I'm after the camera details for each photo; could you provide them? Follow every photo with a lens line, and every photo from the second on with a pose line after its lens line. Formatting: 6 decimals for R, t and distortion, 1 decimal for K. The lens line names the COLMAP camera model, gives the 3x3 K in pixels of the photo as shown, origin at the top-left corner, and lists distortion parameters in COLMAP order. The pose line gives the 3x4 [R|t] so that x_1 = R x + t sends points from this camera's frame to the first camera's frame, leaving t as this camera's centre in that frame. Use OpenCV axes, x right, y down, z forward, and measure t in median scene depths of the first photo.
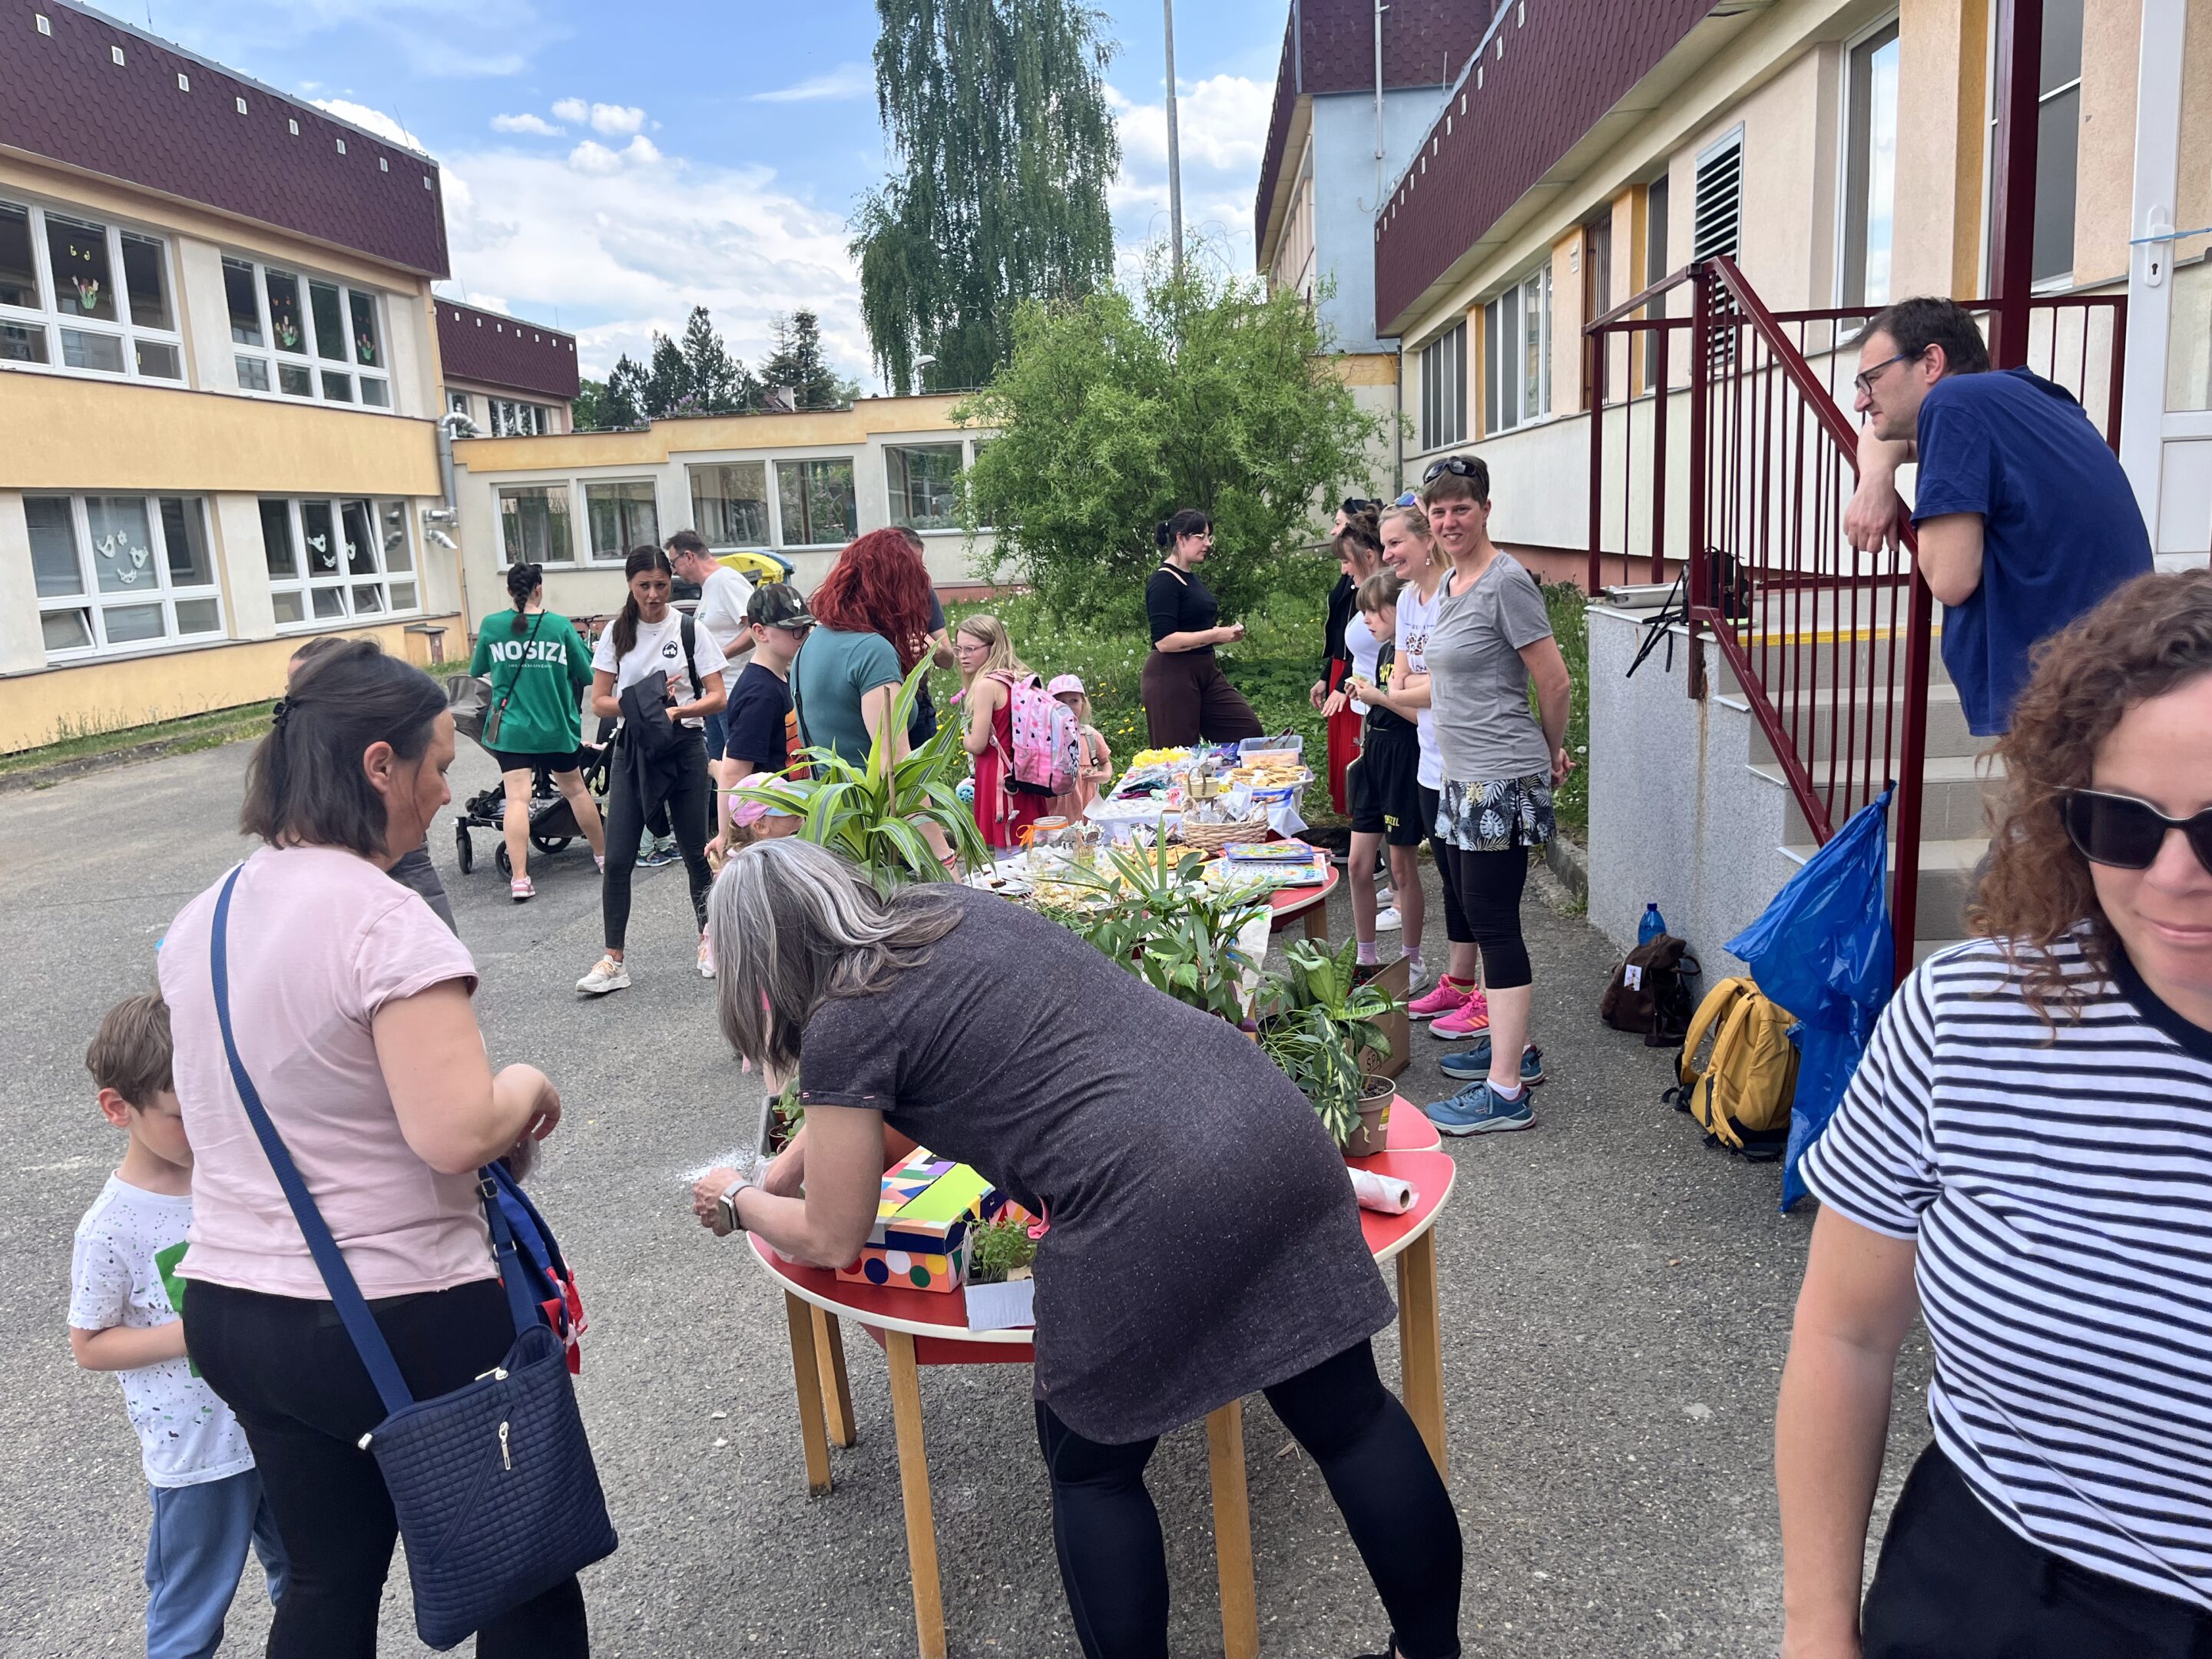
lens RADIAL K [[1682.1, 0, 1089.3], [0, 1682.1, 835.0], [0, 0, 1]] dist [0.070446, -0.066272]
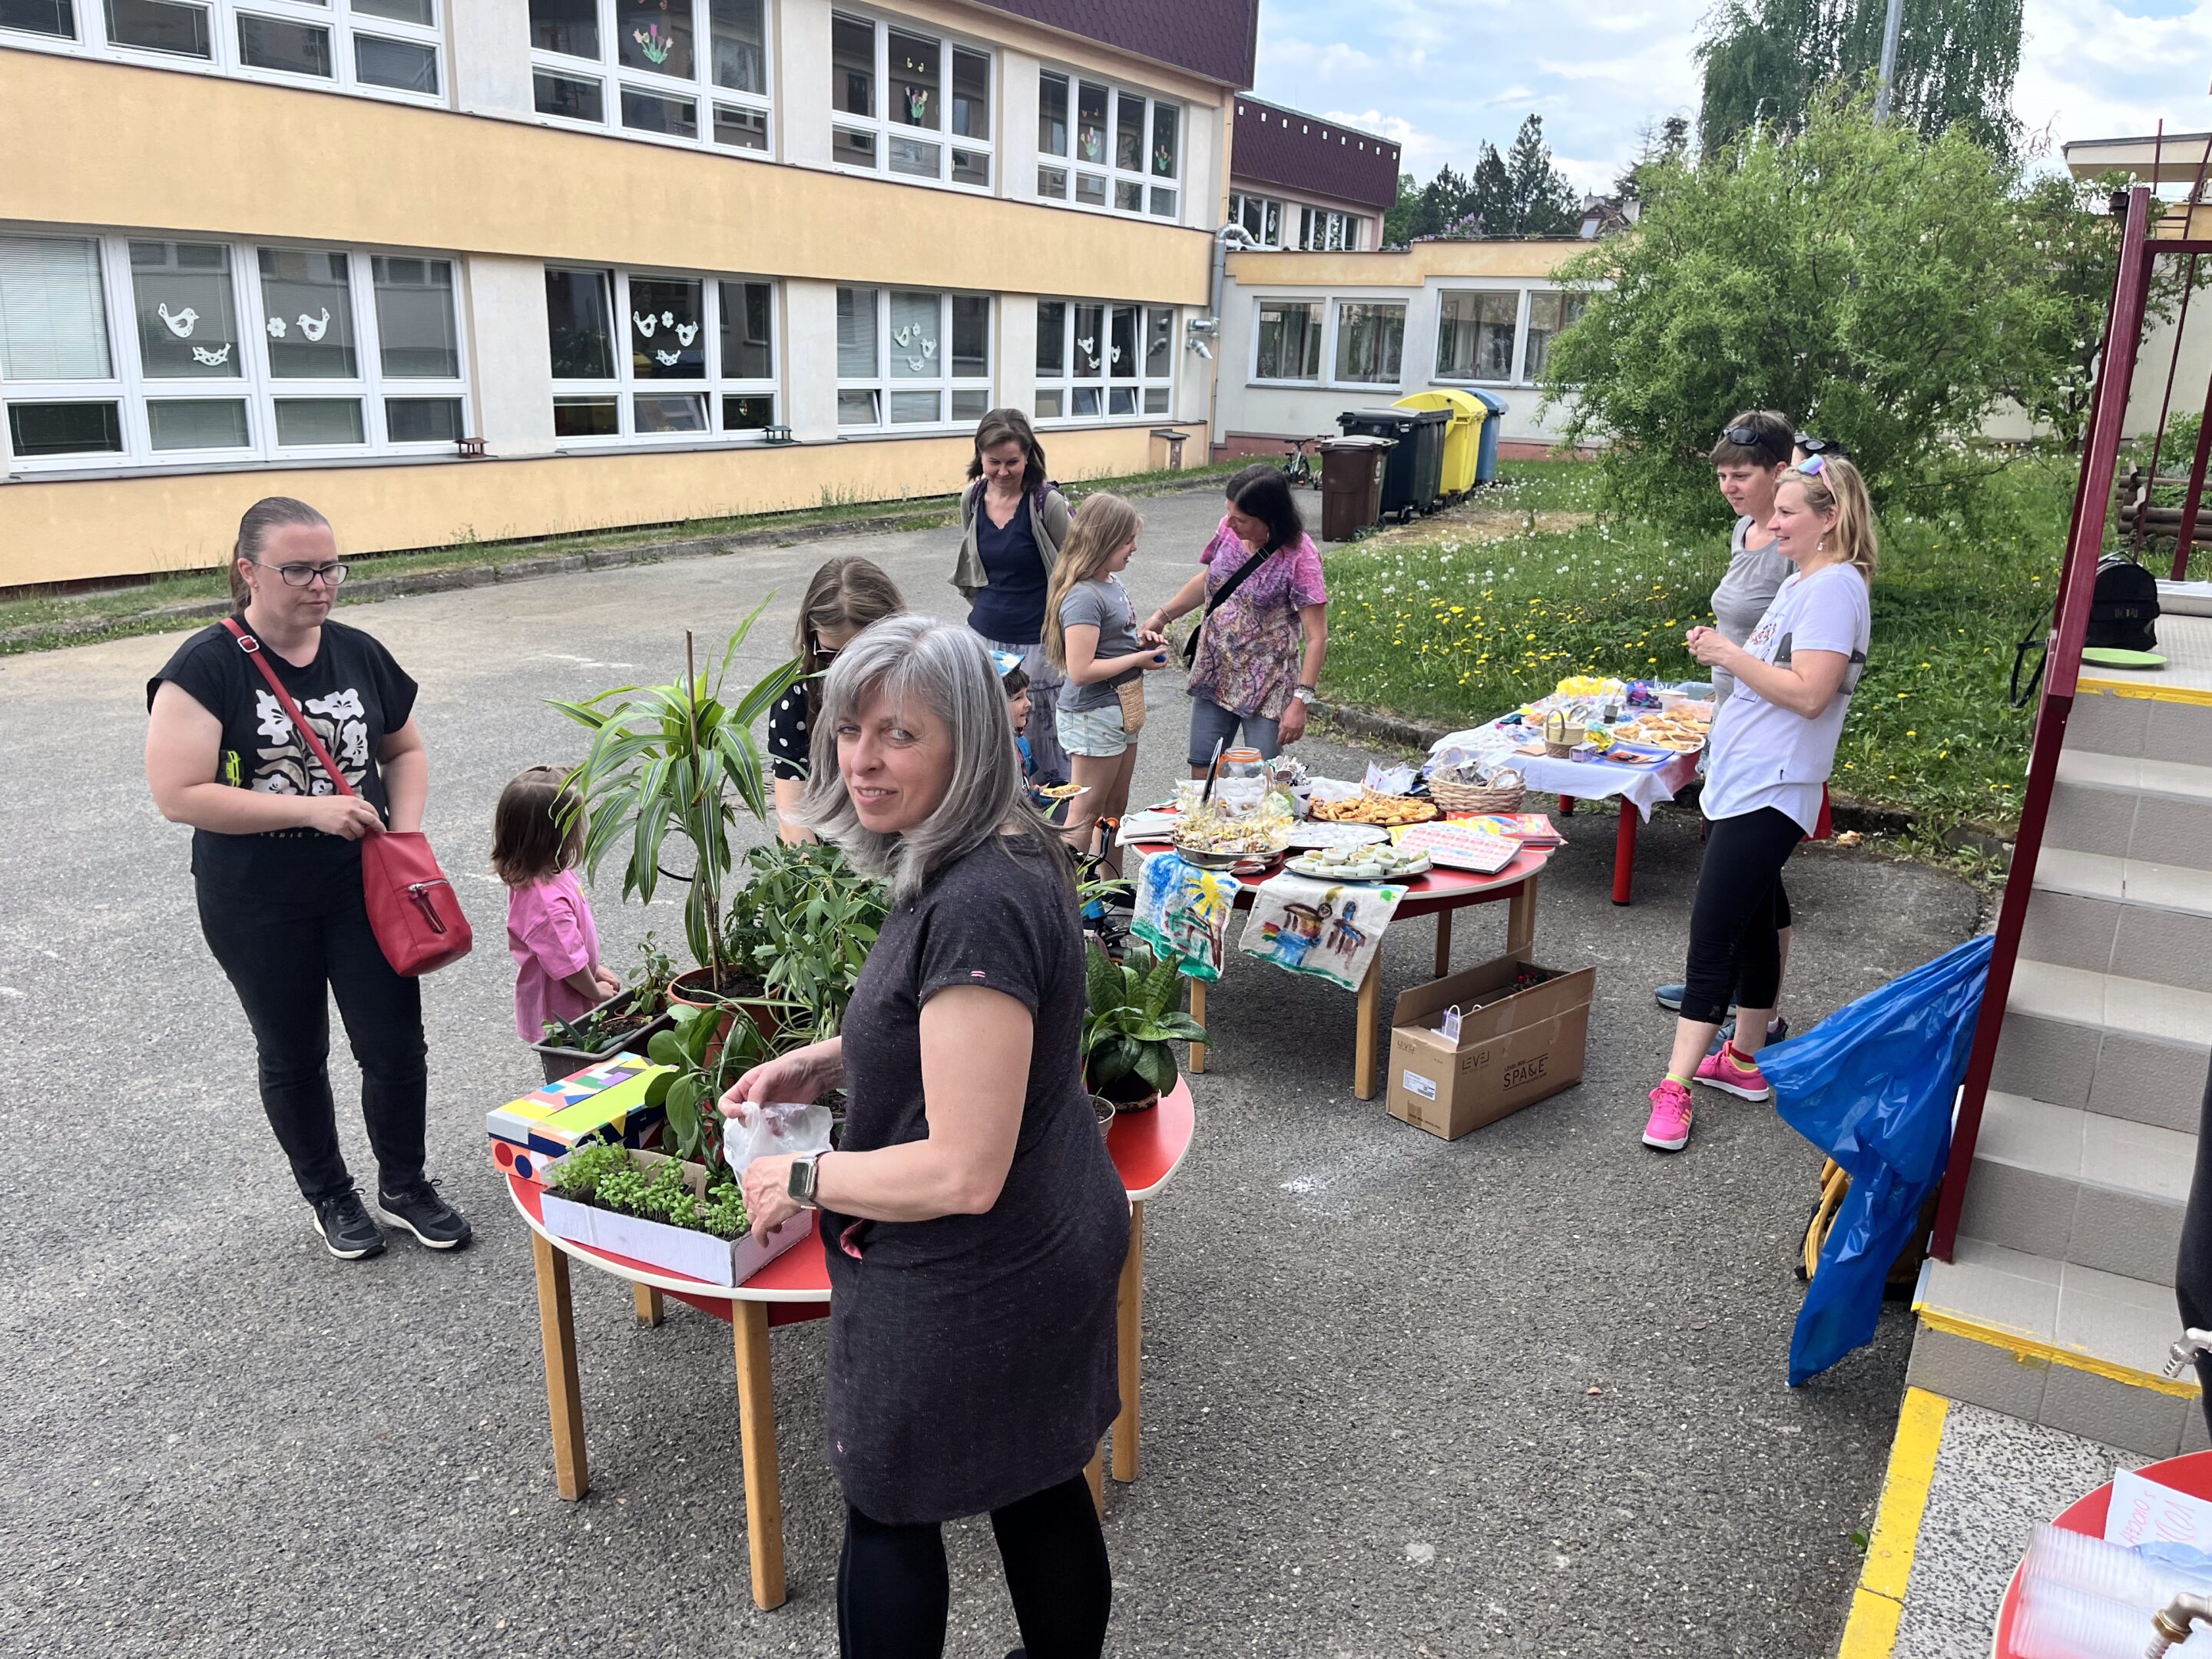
lens RADIAL K [[1687.8, 0, 1094.6], [0, 1687.8, 824.7], [0, 0, 1]] dist [0.050893, -0.029873]
pose [[0.889591, 0.197580, -0.411813, 0.060210], [-0.156926, 0.978926, 0.130682, -0.015651], [0.428955, -0.051629, 0.901849, 0.016739]]
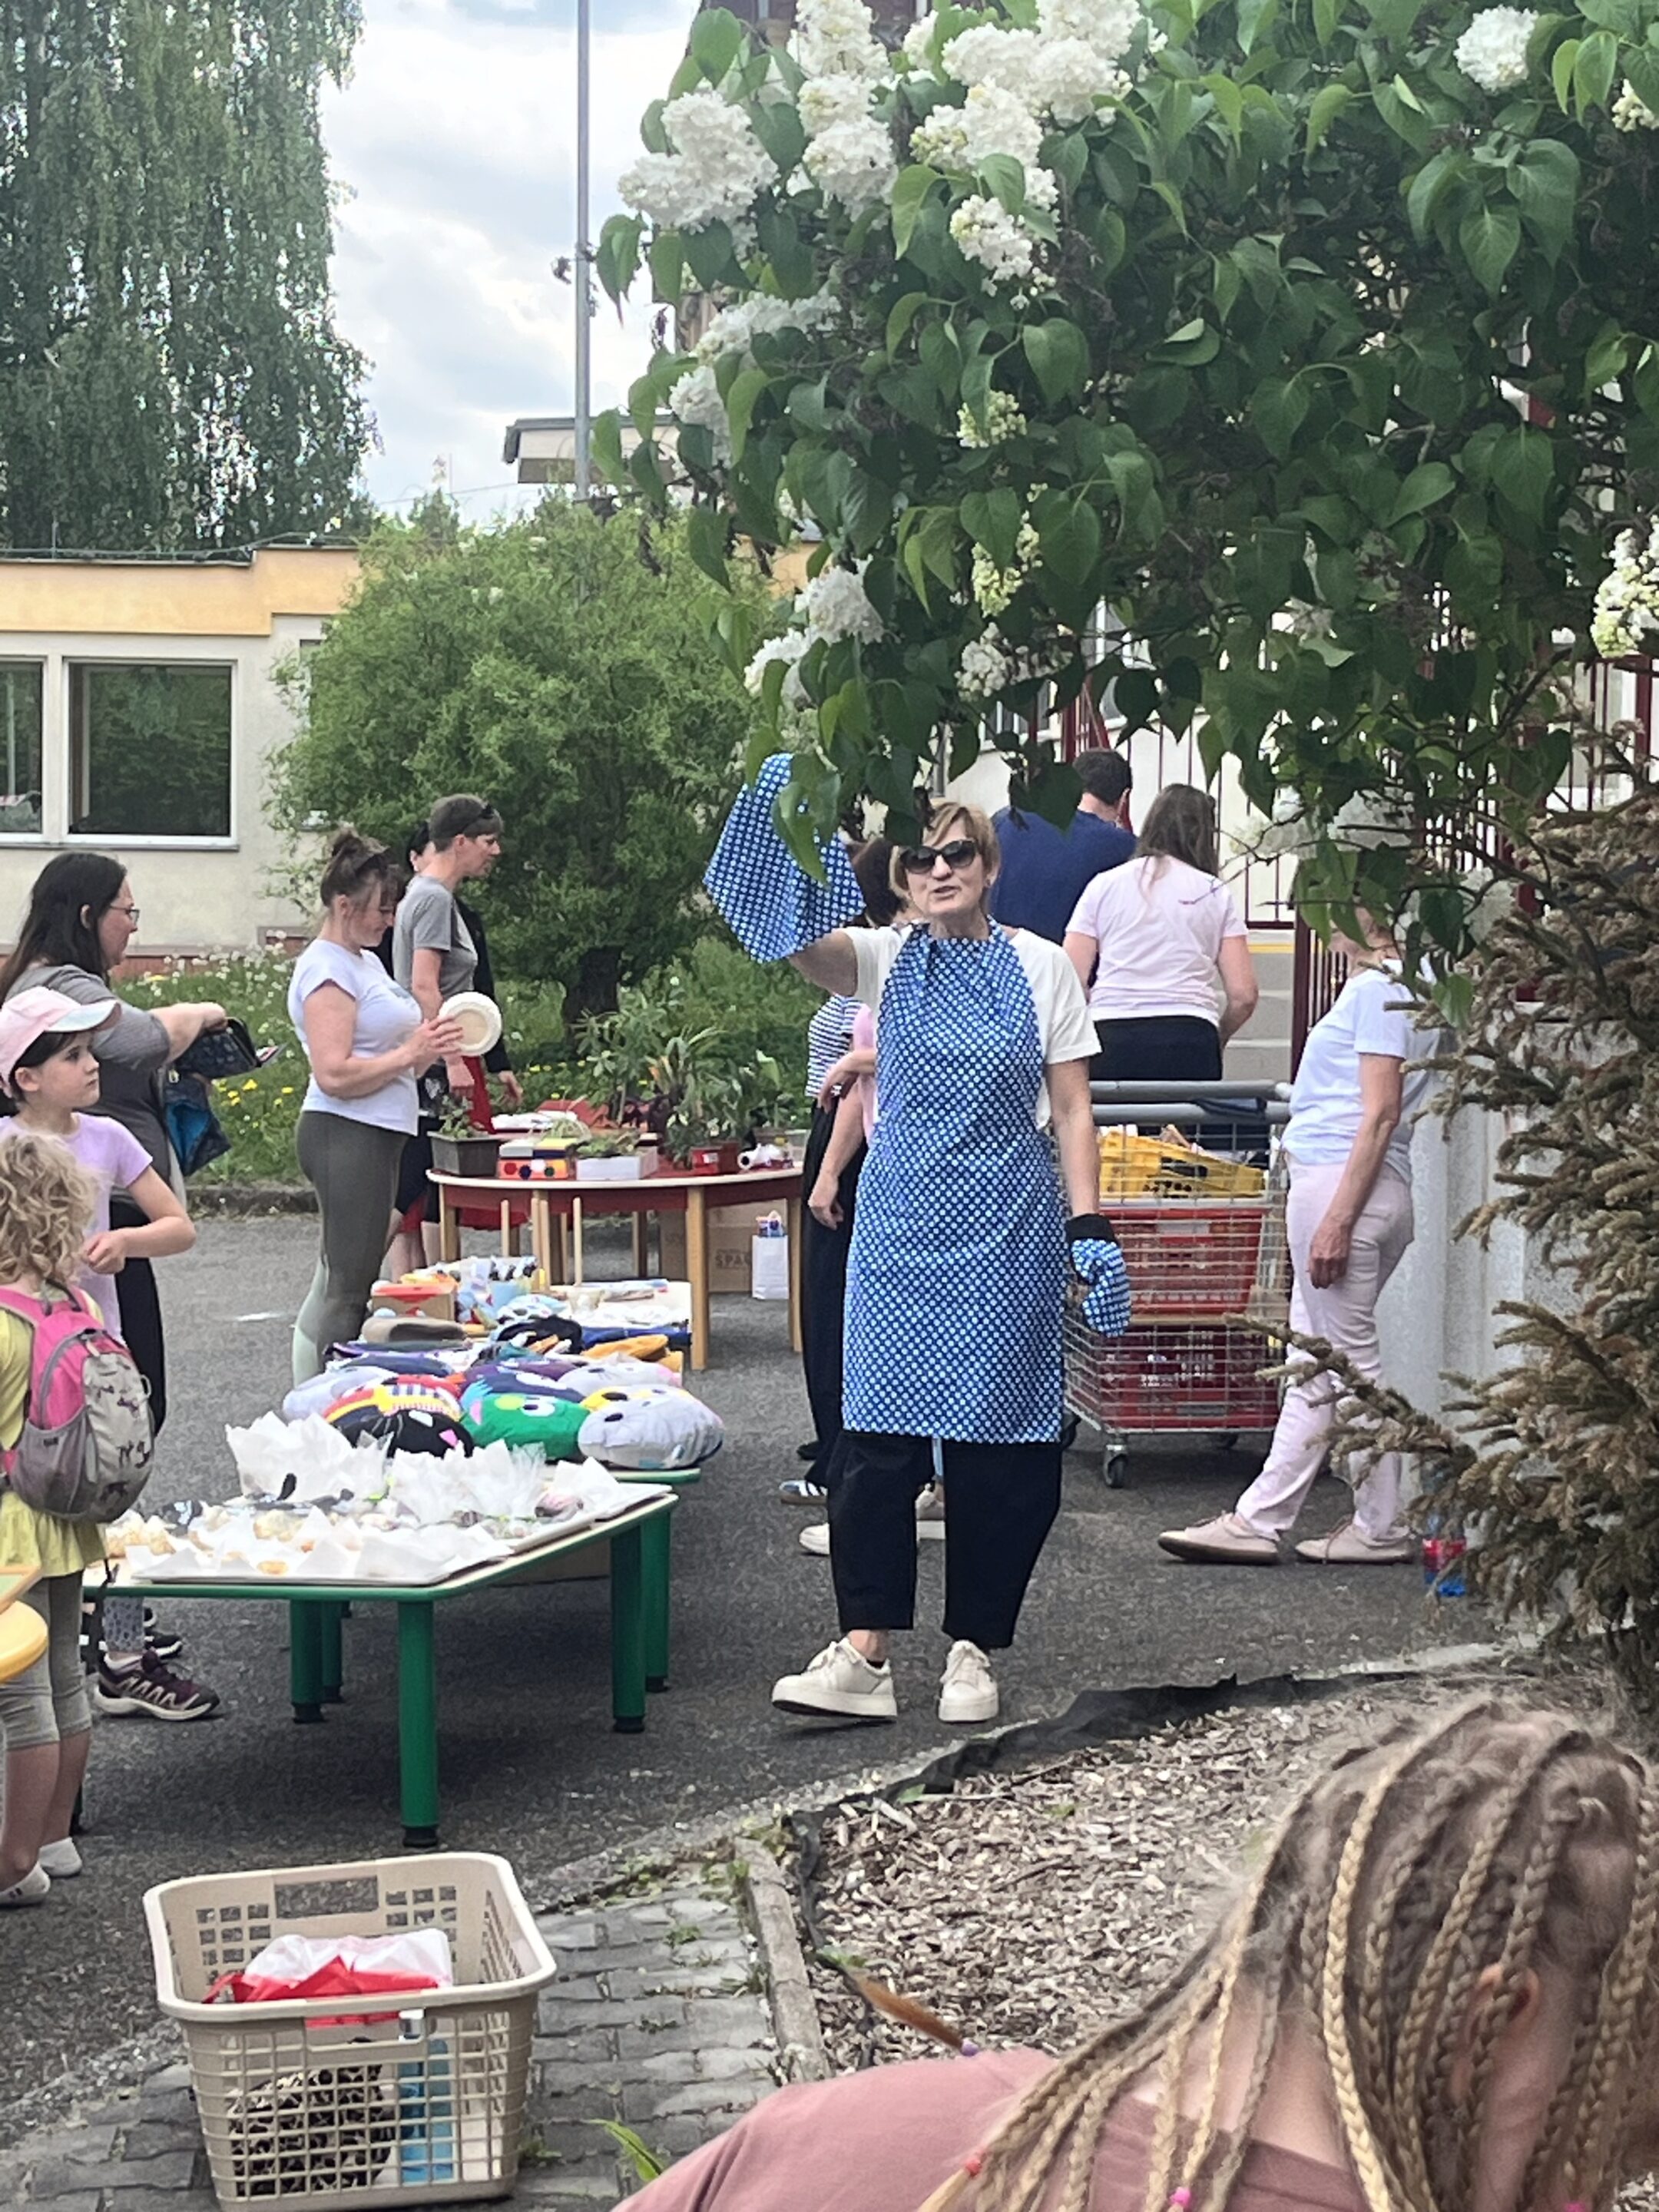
lens RADIAL K [[4983.1, 0, 831.2], [0, 4983.1, 1190.1], [0, 0, 1]] dist [0.038188, 0.162135]
pose [[0.988151, 0.051835, 0.144468, -0.061794], [-0.034239, 0.991974, -0.121722, 0.097705], [-0.149618, 0.115333, 0.981994, -0.484132]]
